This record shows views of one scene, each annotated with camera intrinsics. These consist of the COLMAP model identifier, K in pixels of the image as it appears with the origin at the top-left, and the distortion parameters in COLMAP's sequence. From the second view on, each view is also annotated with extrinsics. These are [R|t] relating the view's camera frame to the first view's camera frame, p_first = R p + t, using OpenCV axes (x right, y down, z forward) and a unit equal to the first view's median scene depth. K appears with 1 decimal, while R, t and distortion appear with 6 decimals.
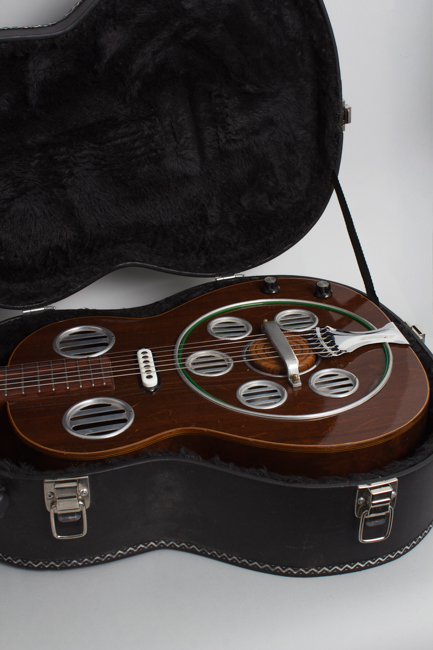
lens RADIAL K [[904.7, 0, 217.9], [0, 904.7, 322.8], [0, 0, 1]] dist [-0.048854, 0.000000]
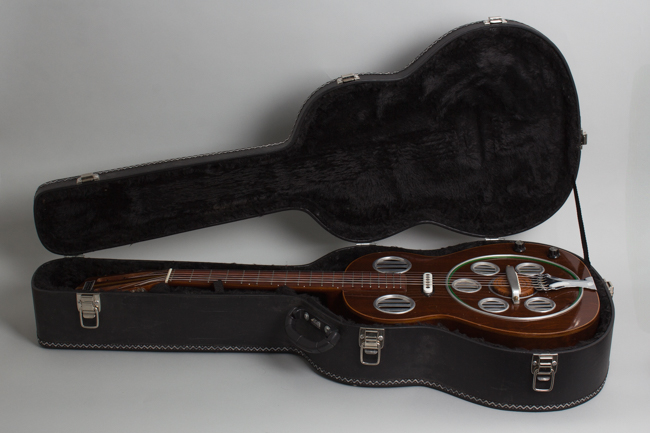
lens RADIAL K [[1086.5, 0, 327.5], [0, 1086.5, 214.7], [0, 0, 1]] dist [0.001569, 0.000000]
pose [[0.968836, 0.107063, -0.223370, 0.163355], [-0.129060, 0.987876, -0.086284, 0.114396], [0.211424, 0.112424, 0.970907, -0.913546]]
